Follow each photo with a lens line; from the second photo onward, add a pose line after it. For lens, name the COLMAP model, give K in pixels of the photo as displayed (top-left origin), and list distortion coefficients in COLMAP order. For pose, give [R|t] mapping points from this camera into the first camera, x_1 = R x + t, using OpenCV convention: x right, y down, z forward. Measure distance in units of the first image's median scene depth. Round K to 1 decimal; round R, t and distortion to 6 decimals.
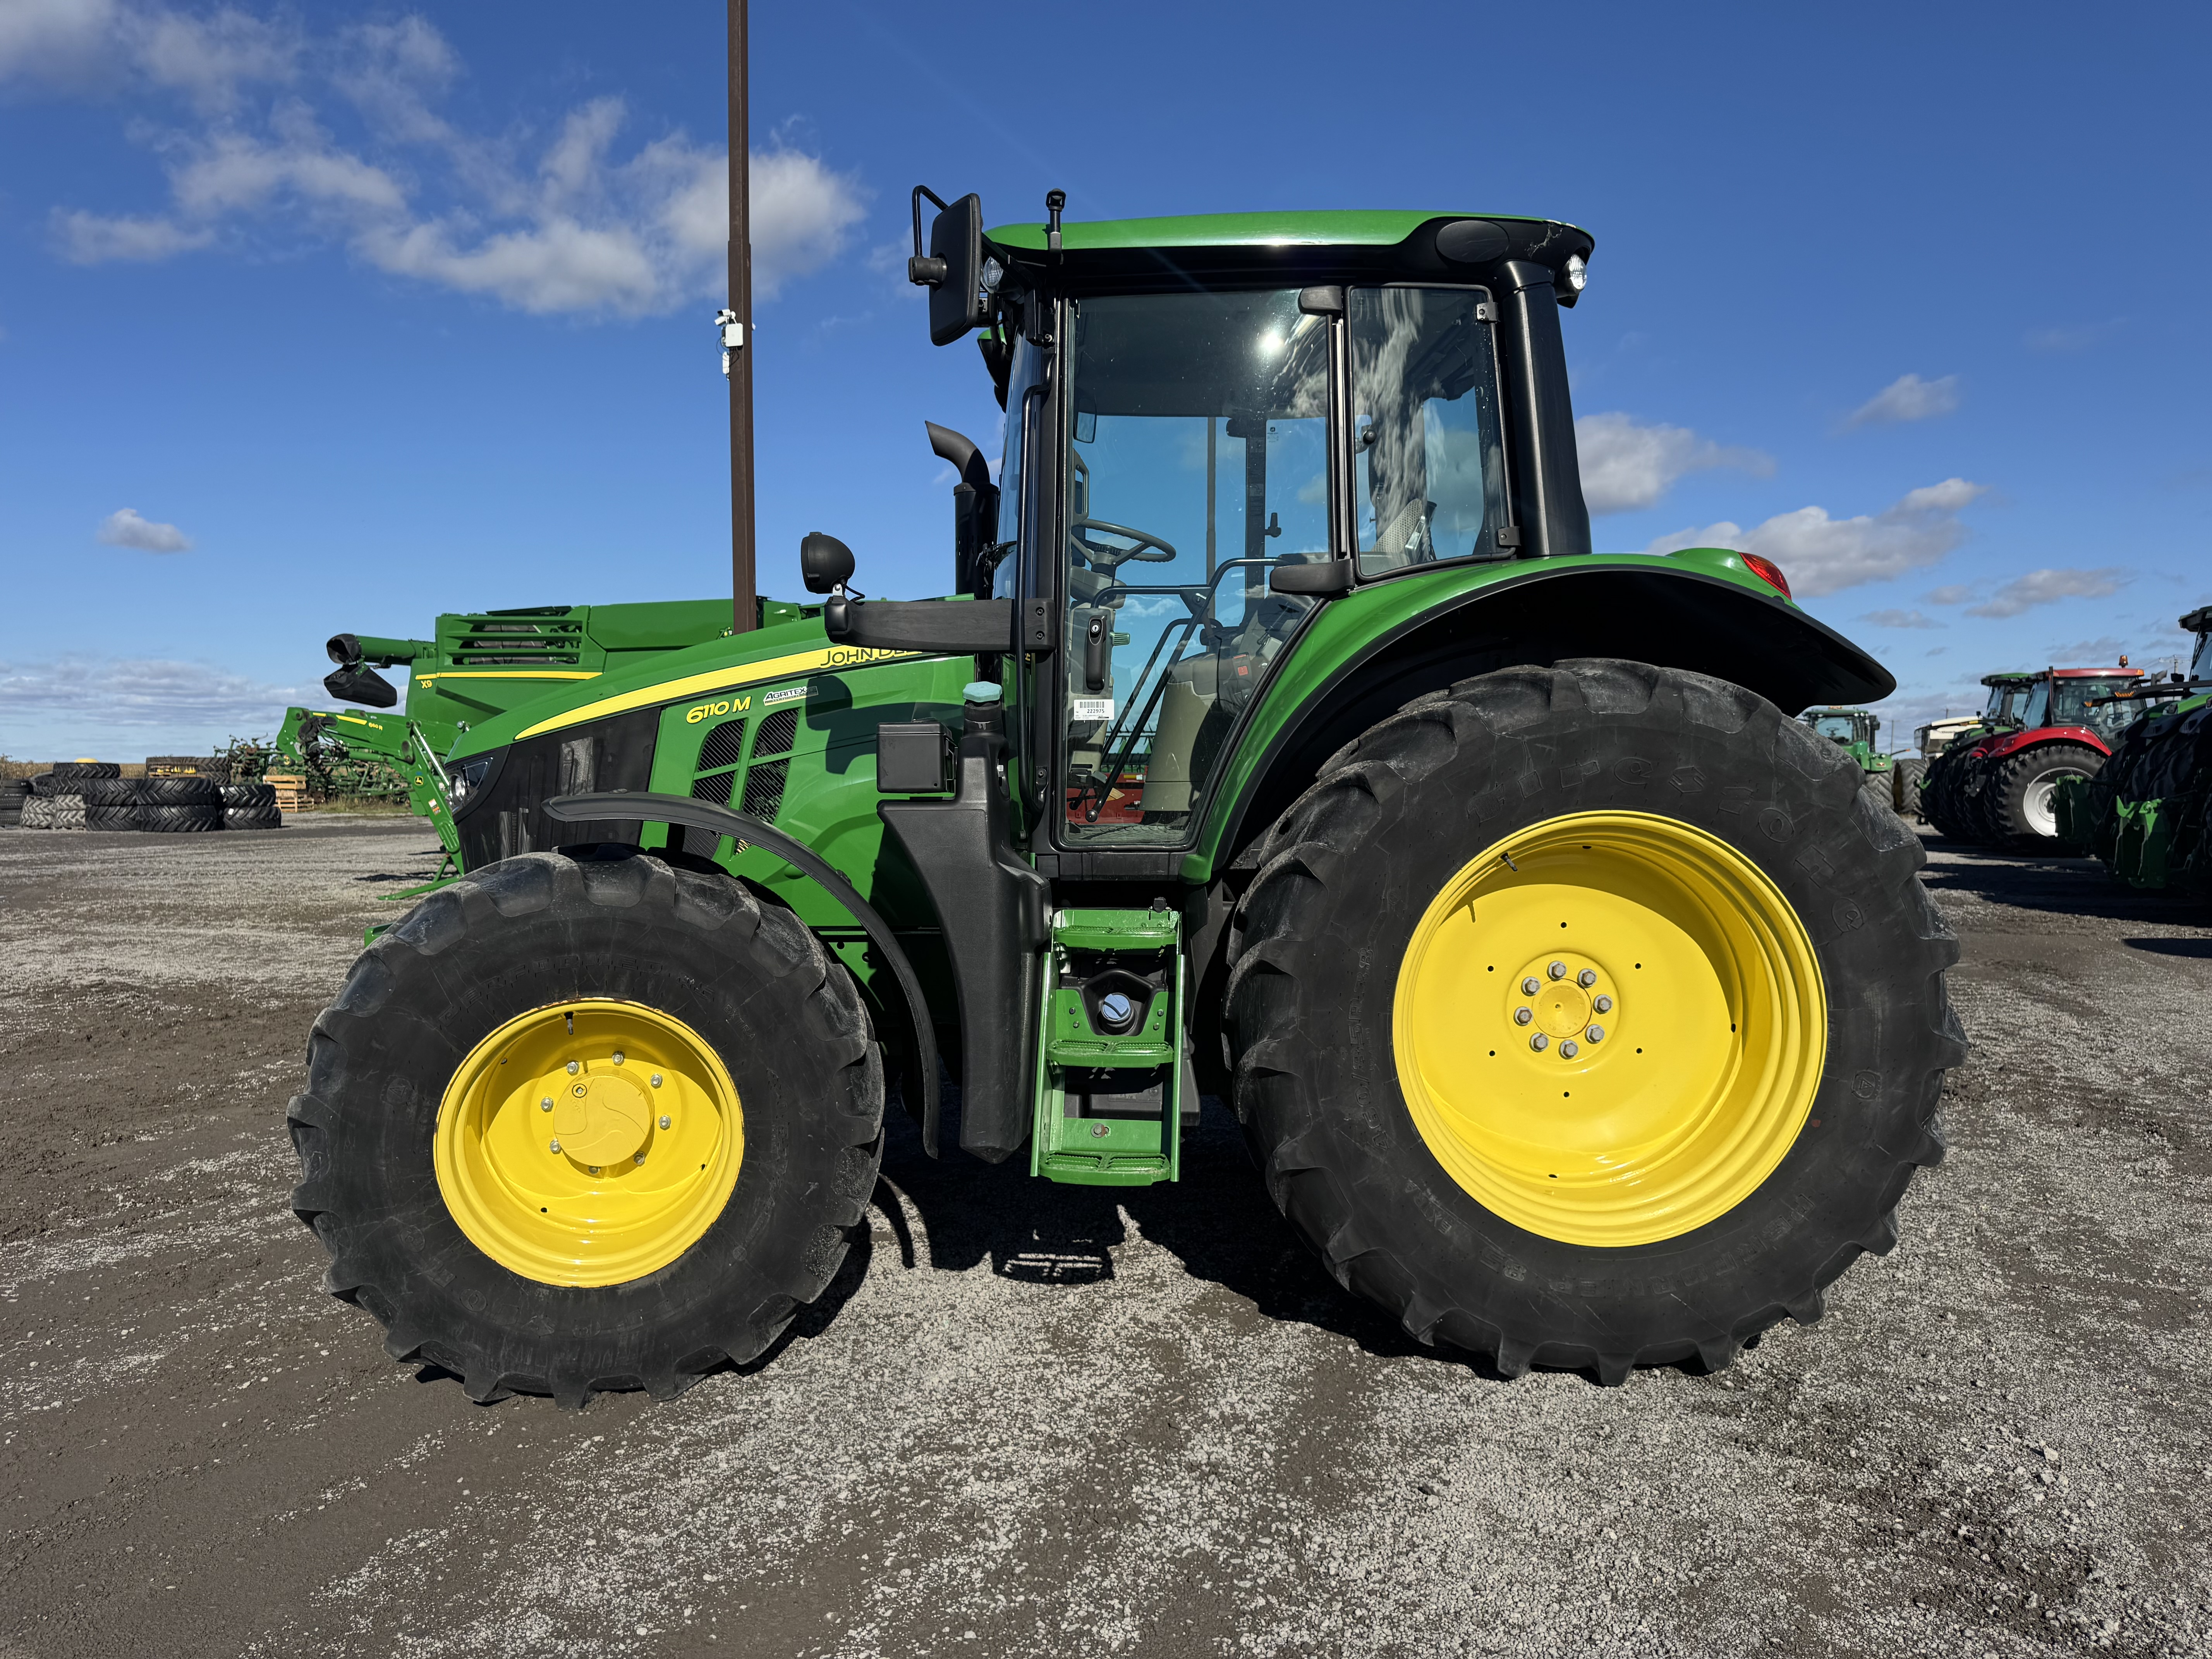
lens RADIAL K [[1598.1, 0, 1077.0], [0, 1598.1, 839.3], [0, 0, 1]] dist [0.026260, -0.030208]
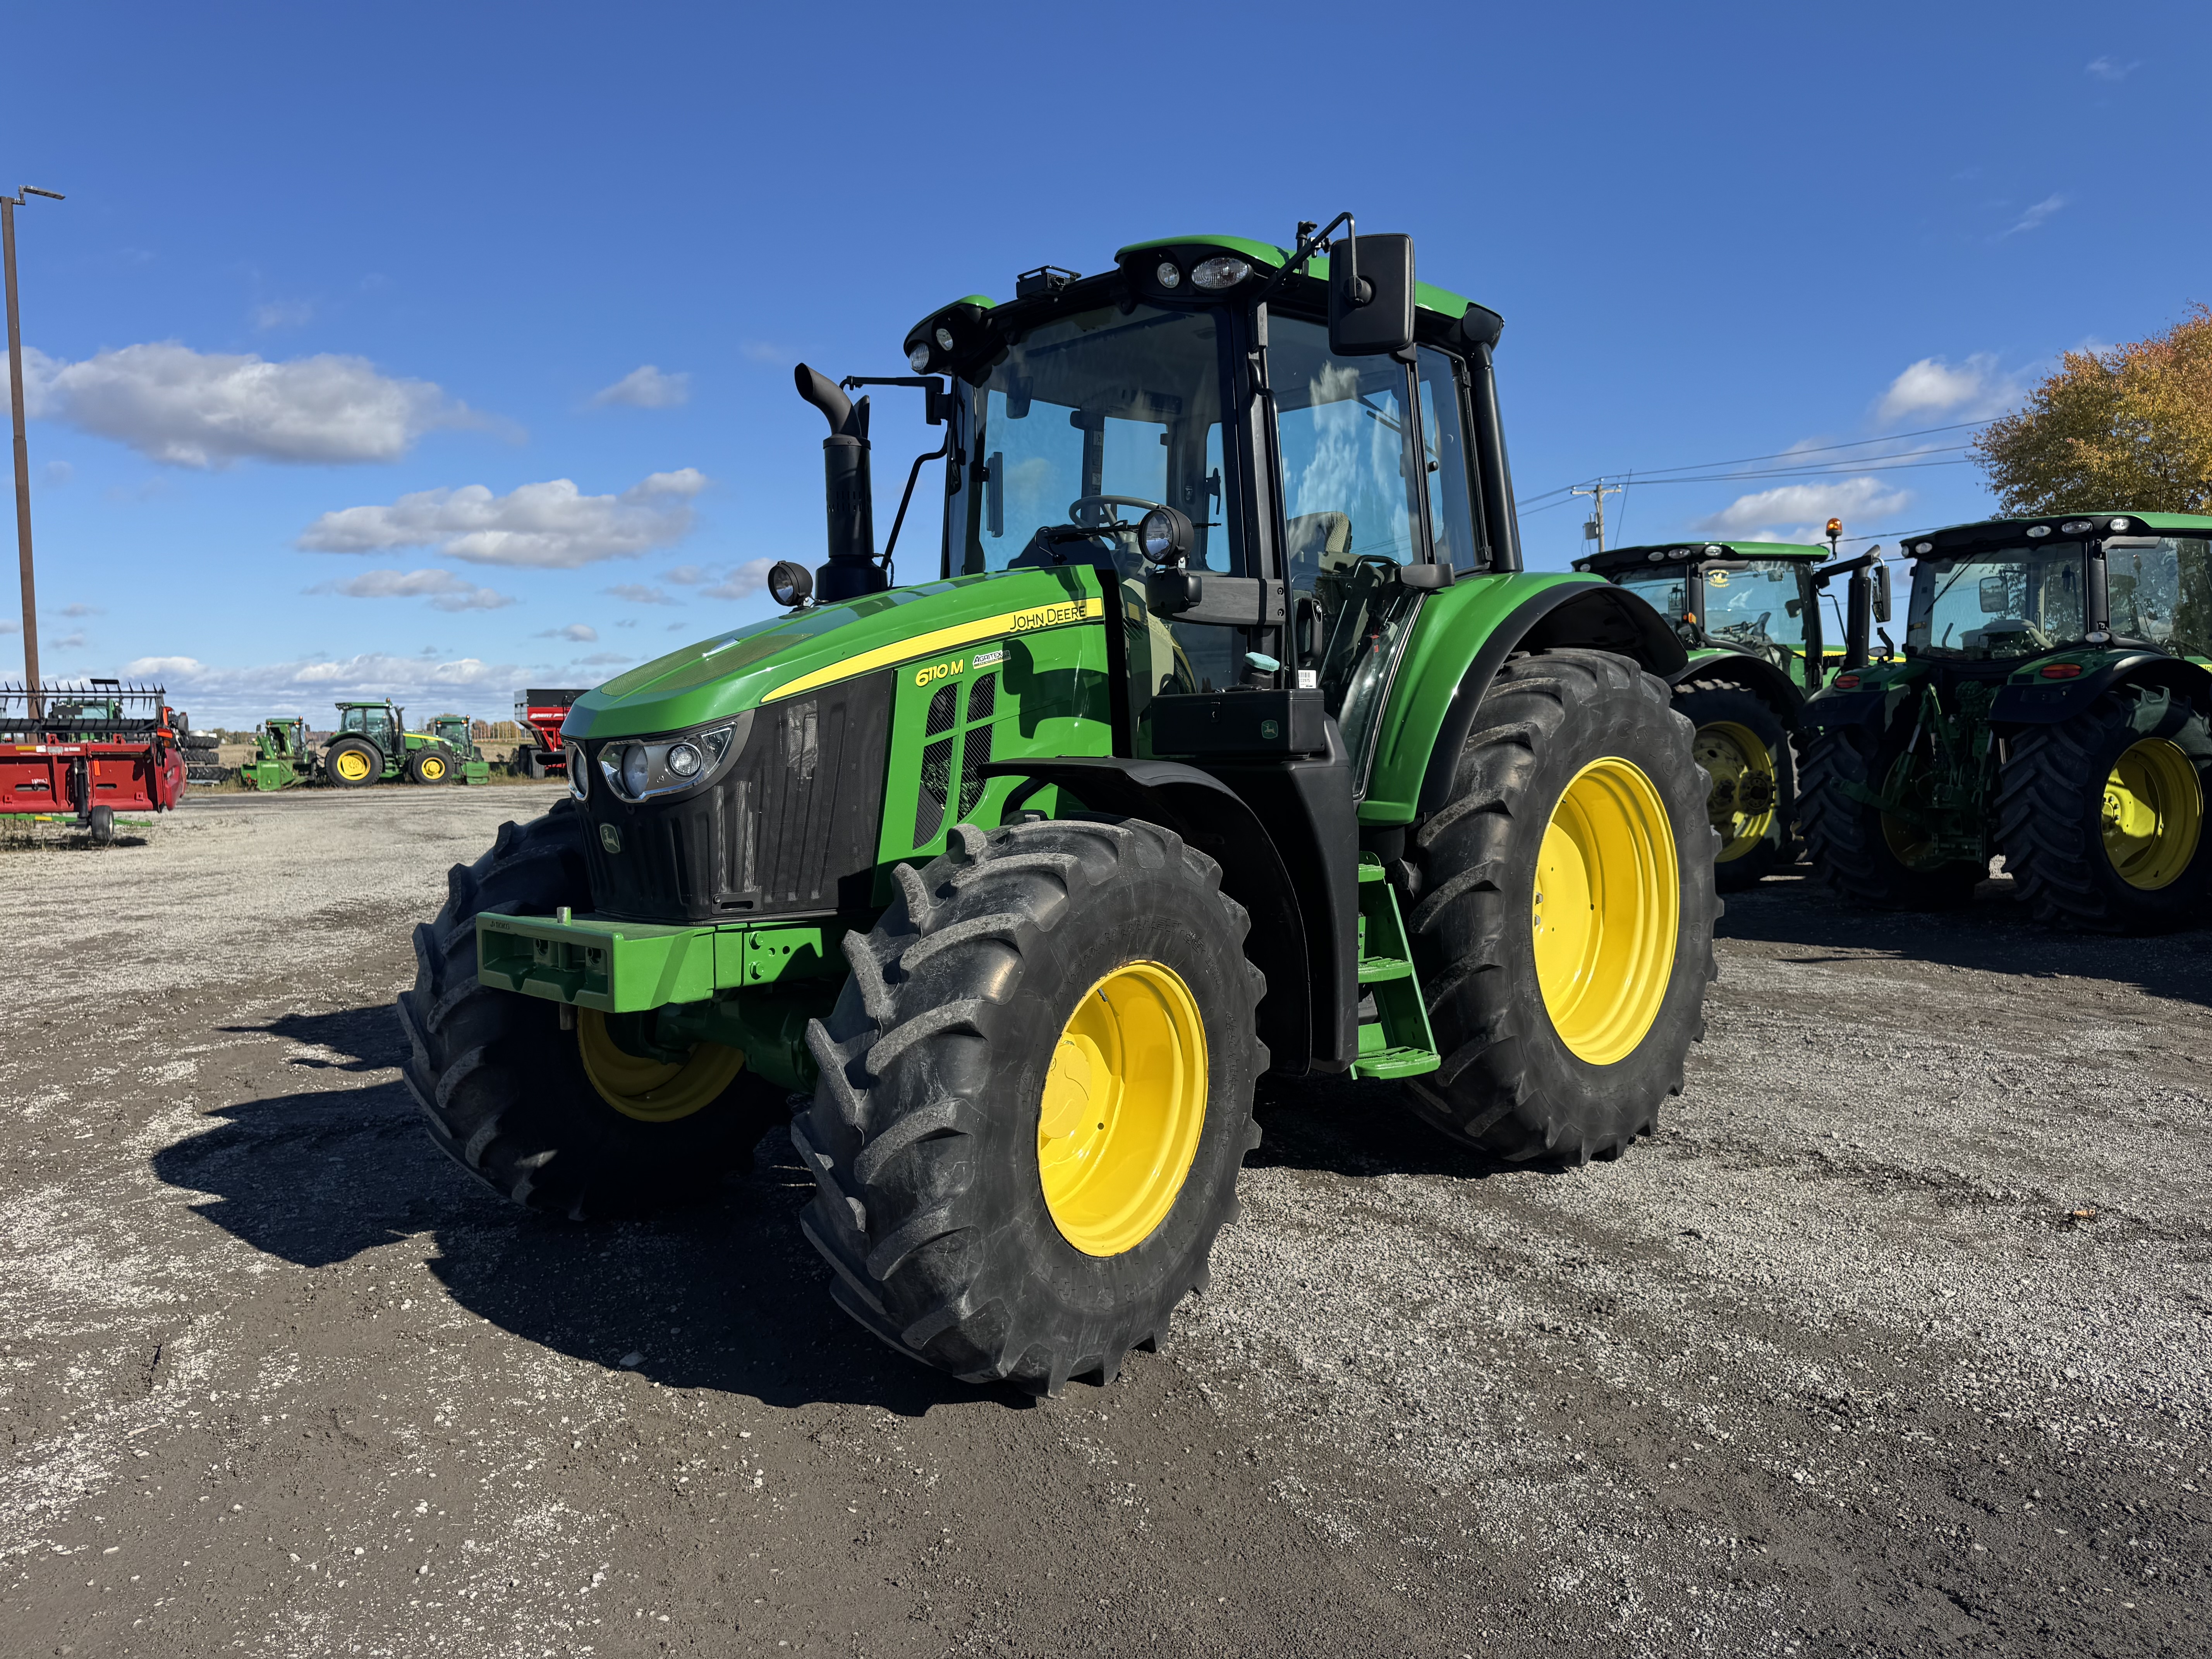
lens RADIAL K [[1597.4, 0, 1133.7], [0, 1597.4, 863.2], [0, 0, 1]] dist [0.022367, -0.005173]
pose [[0.722841, -0.063129, 0.688124, -0.804733], [0.038795, 0.997955, 0.050800, -0.011131], [-0.689924, -0.010024, 0.723812, 0.227781]]
